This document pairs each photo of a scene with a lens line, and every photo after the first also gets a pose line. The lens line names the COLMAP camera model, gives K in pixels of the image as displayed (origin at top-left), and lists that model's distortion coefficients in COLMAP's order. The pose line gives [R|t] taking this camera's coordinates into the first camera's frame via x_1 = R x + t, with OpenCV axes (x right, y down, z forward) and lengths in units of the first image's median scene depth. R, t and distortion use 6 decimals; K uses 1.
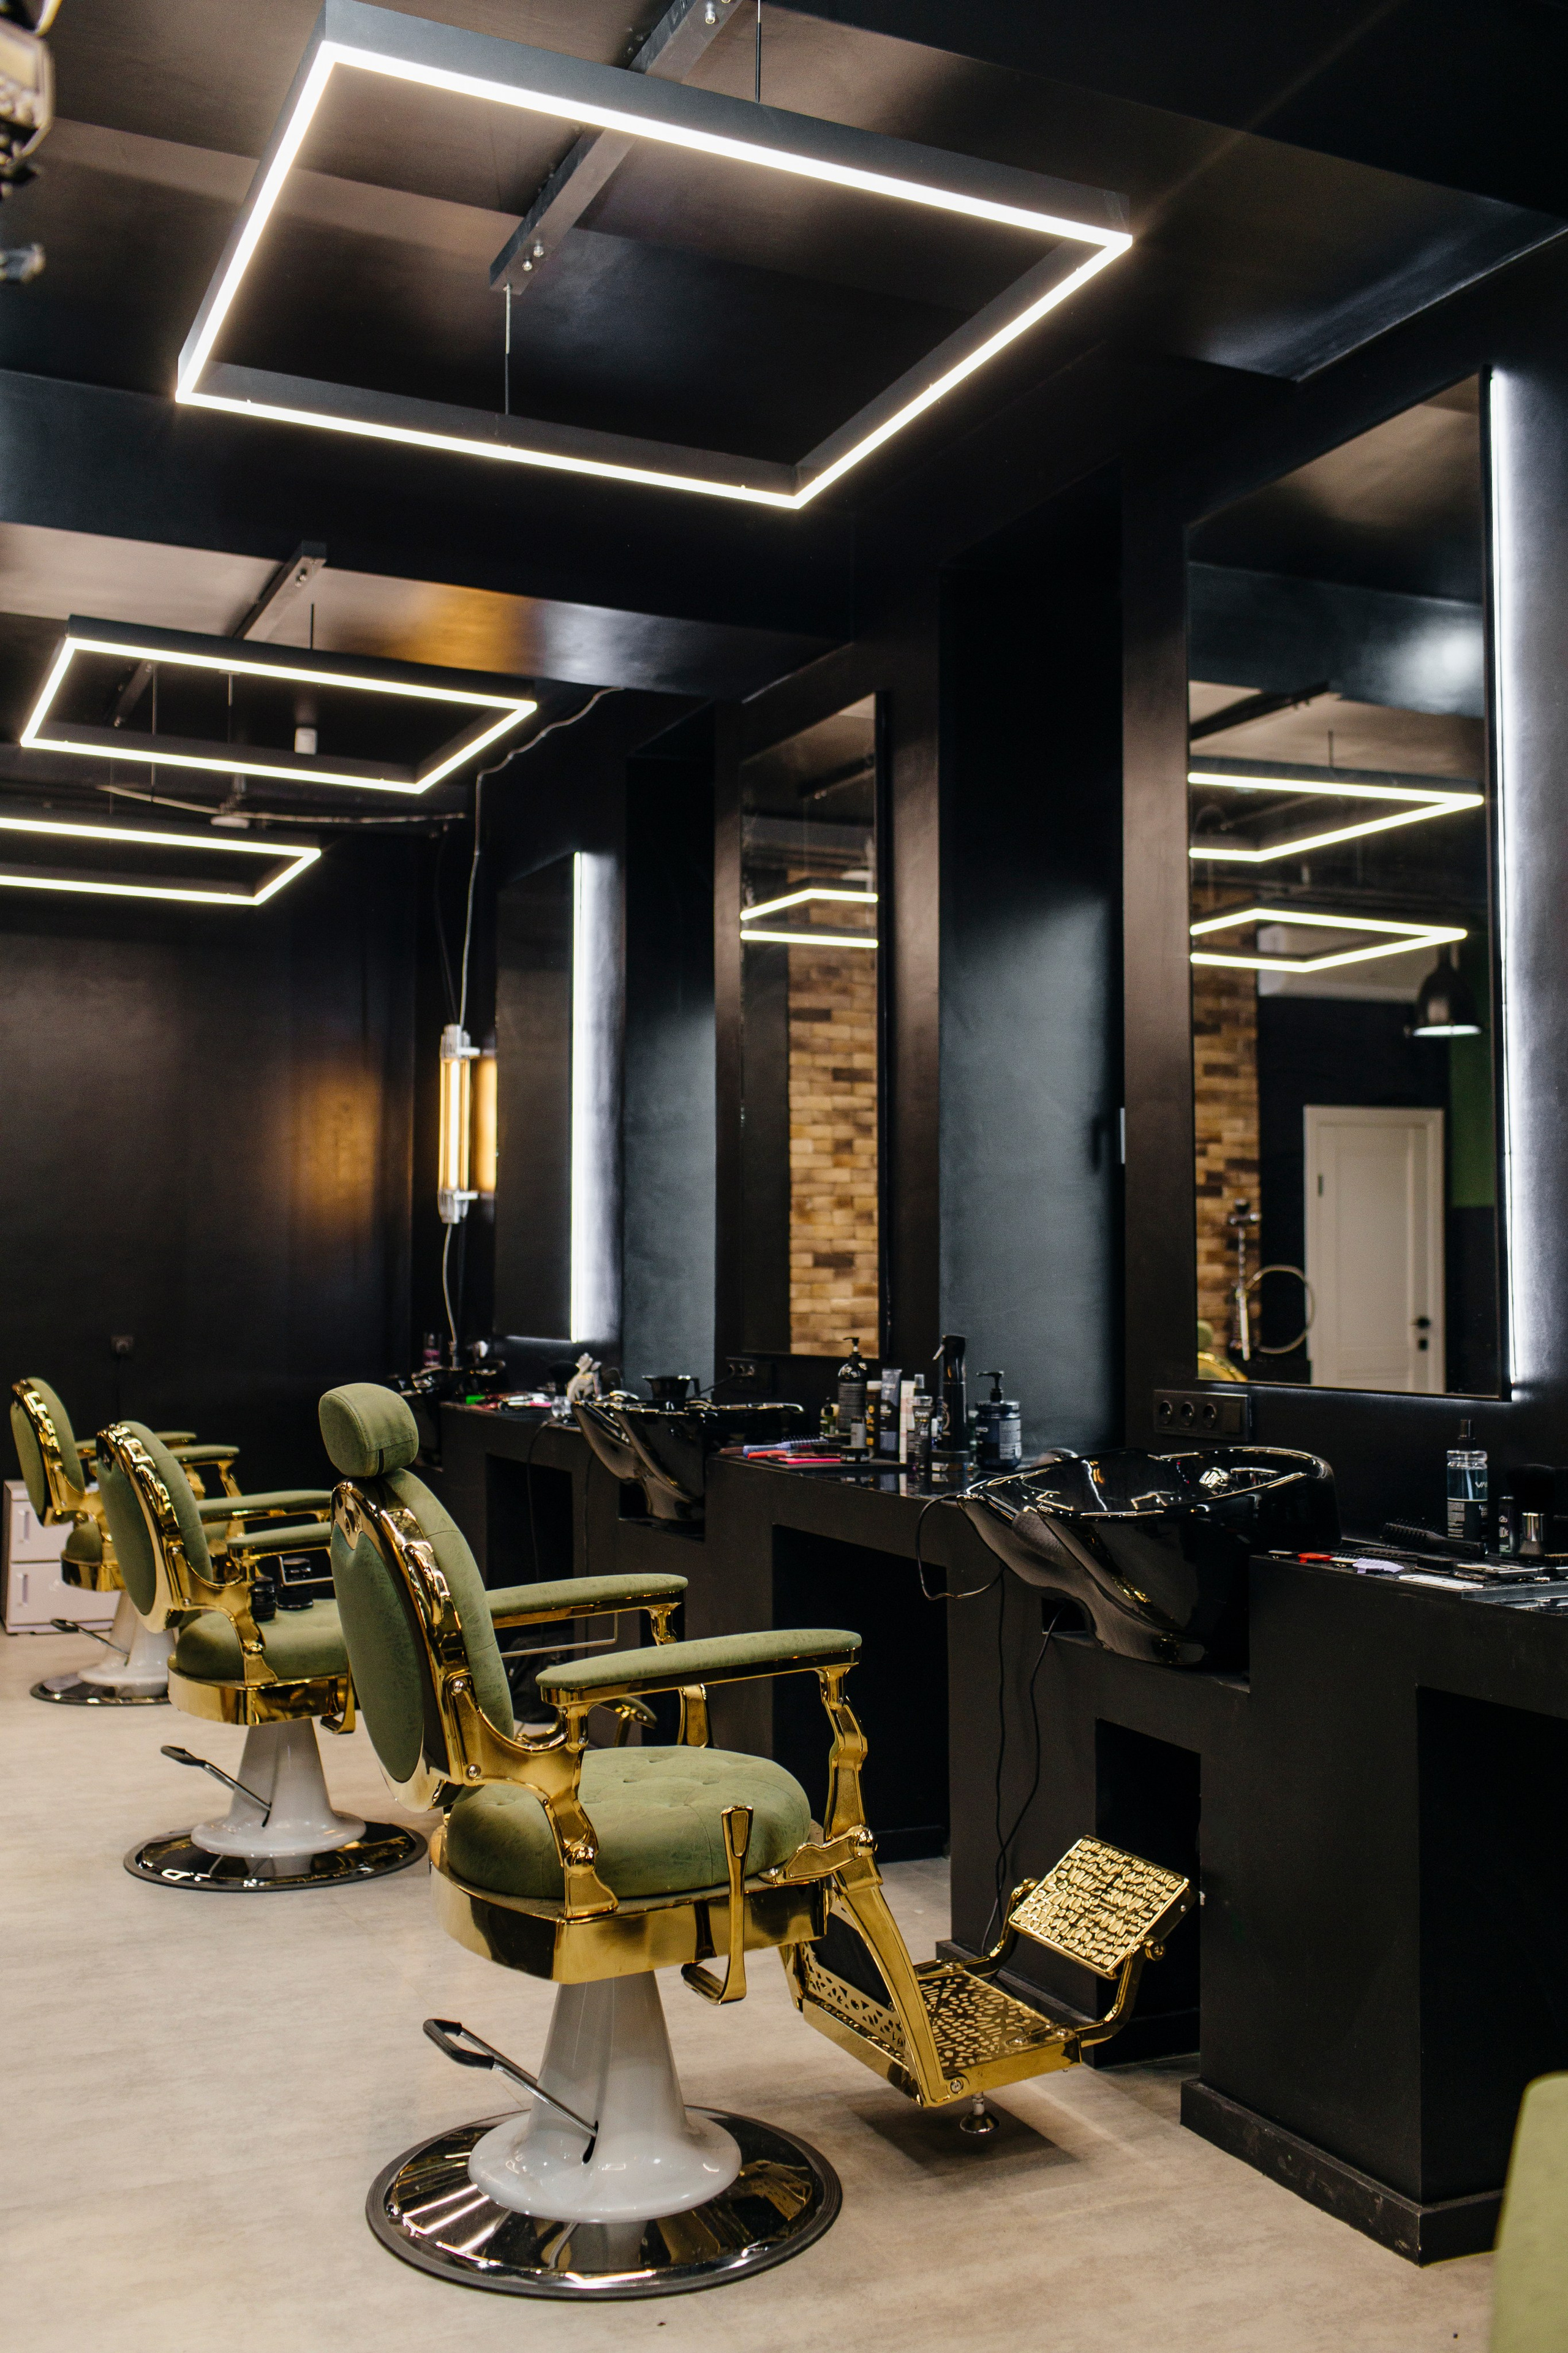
lens RADIAL K [[2154.4, 0, 784.0], [0, 2154.4, 1176.5], [0, 0, 1]] dist [-0.012259, -0.006295]
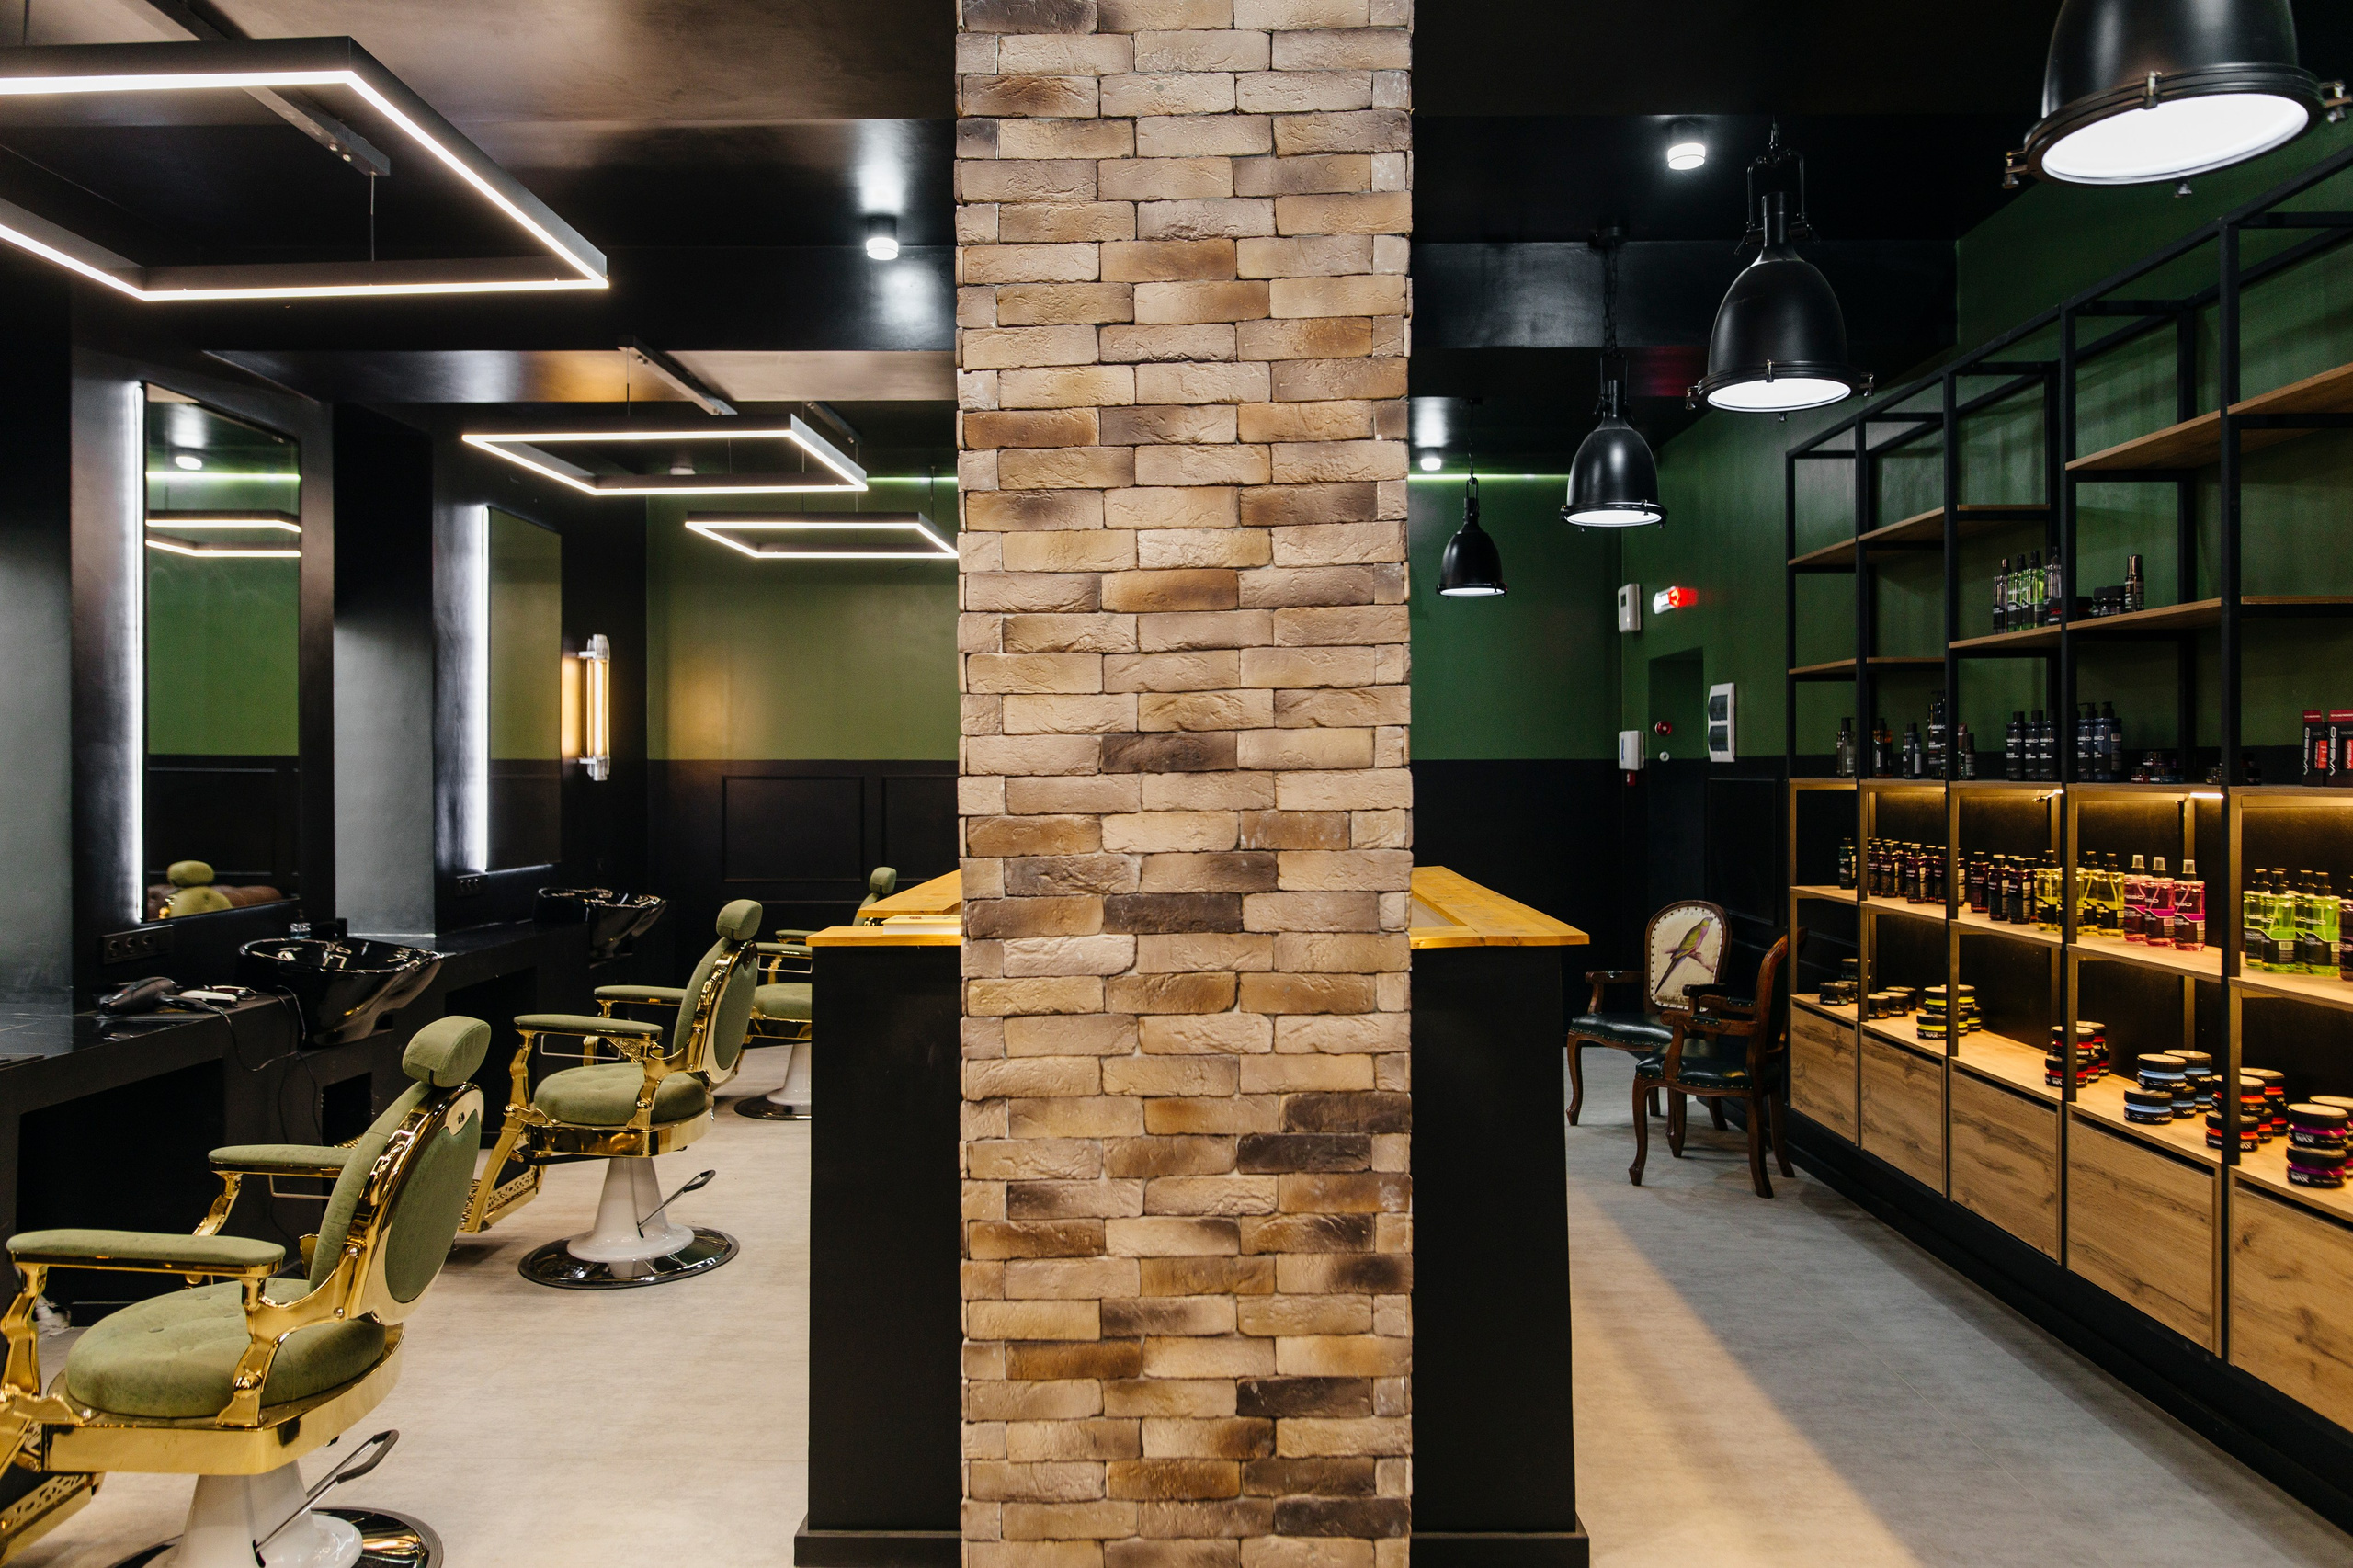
lens RADIAL K [[1572.4, 0, 1176.5], [0, 1572.4, 784.0], [0, 0, 1]] dist [-0.004545, -0.000211]
pose [[-0.898943, -0.005672, 0.438028, -0.849278], [-0.024192, 0.999033, -0.036711, 0.013057], [-0.437396, -0.043598, -0.898211, 1.445058]]
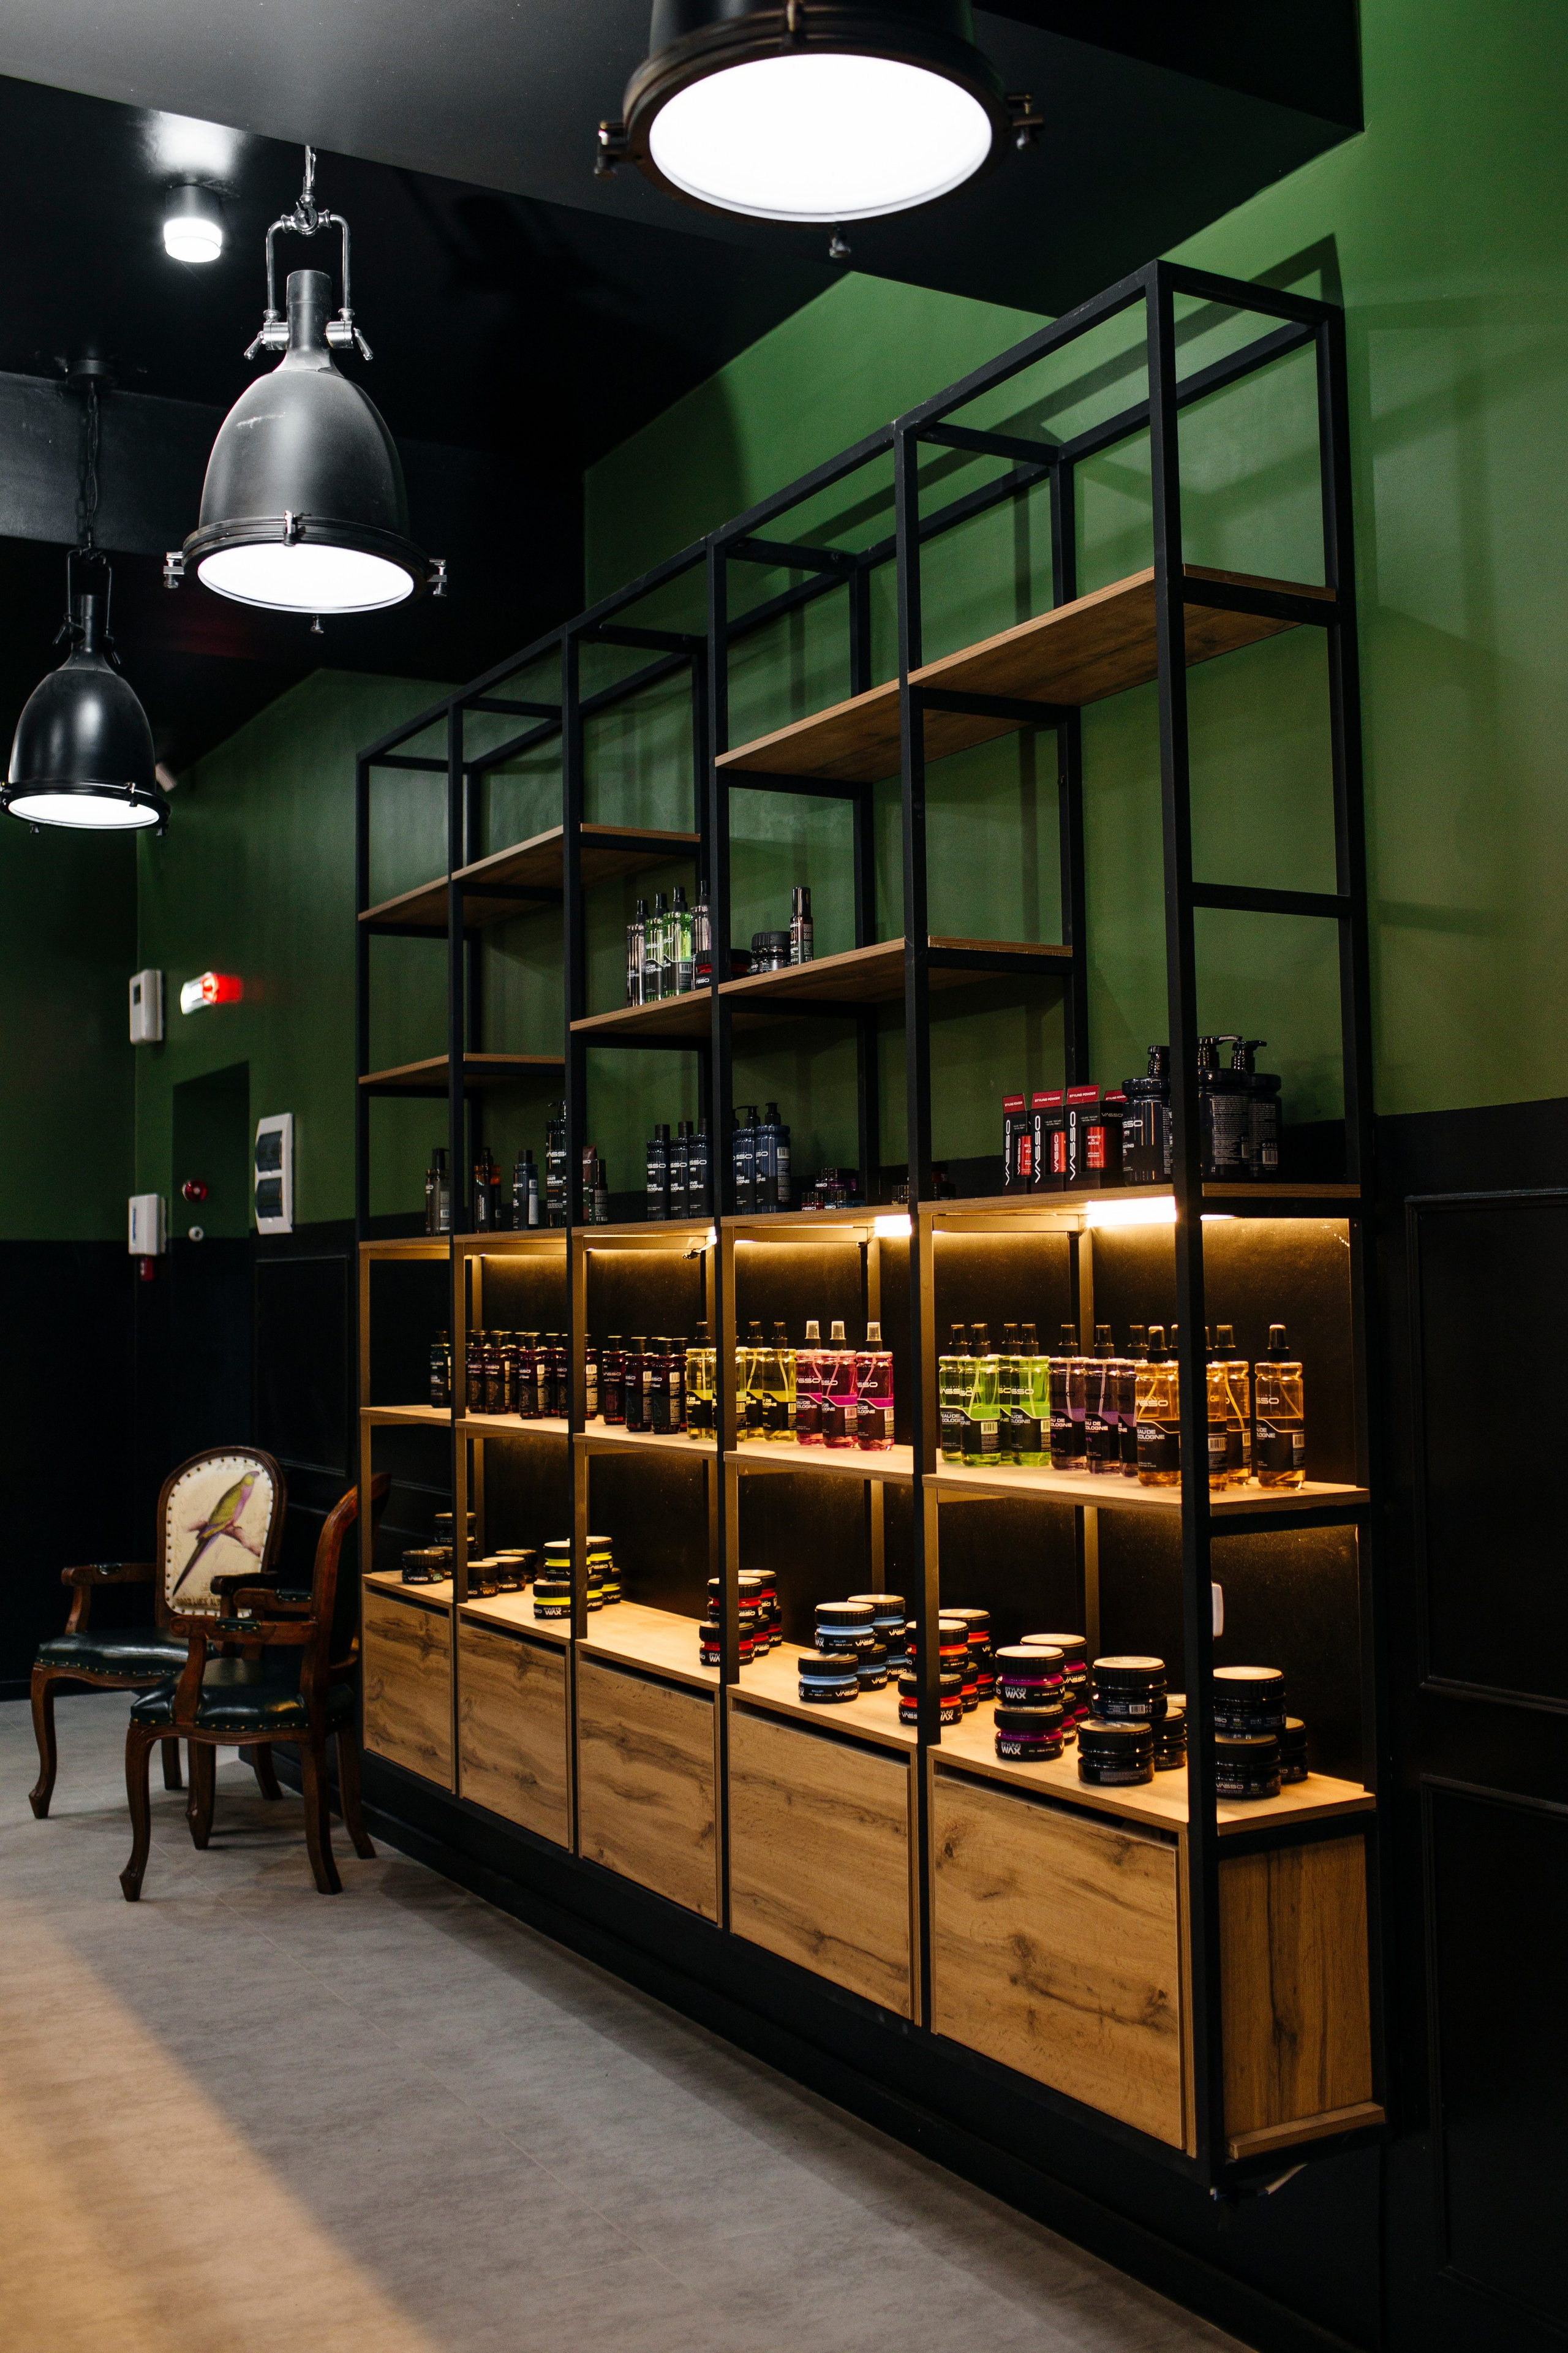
lens RADIAL K [[2337.3, 0, 794.0], [0, 2337.3, 1169.1], [0, 0, 1]] dist [-0.112835, 0.167531]
pose [[-0.996657, 0.002581, -0.081660, -0.865543], [0.011270, 0.994288, -0.106130, 0.042655], [0.080920, -0.106695, -0.990993, 1.338007]]
